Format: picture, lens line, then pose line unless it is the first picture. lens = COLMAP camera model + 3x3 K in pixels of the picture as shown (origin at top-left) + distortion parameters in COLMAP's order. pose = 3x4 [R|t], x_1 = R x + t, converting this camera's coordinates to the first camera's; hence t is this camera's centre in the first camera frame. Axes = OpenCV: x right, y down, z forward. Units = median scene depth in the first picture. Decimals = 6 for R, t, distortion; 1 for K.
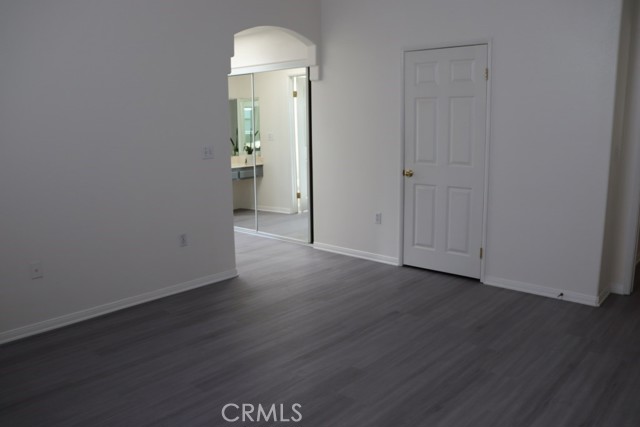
lens RADIAL K [[501.4, 0, 320.0], [0, 501.4, 213.5], [0, 0, 1]] dist [-0.108305, 0.006555]
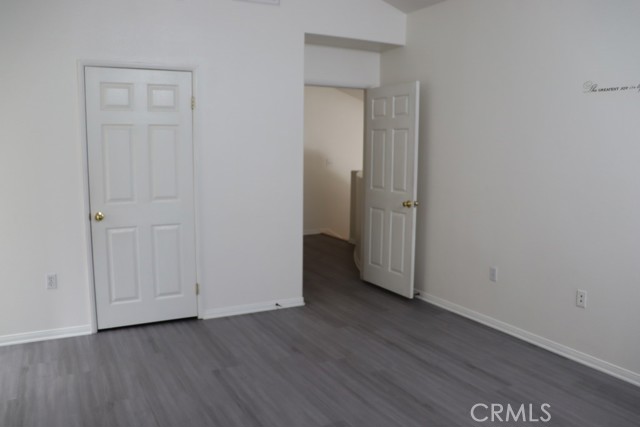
lens RADIAL K [[501.4, 0, 320.0], [0, 501.4, 213.5], [0, 0, 1]] dist [-0.108305, 0.006555]
pose [[0.378206, -0.103269, 0.919943, -0.426026], [0.160299, 0.986052, 0.044788, -0.064546], [-0.911737, 0.130527, 0.389484, 0.369023]]
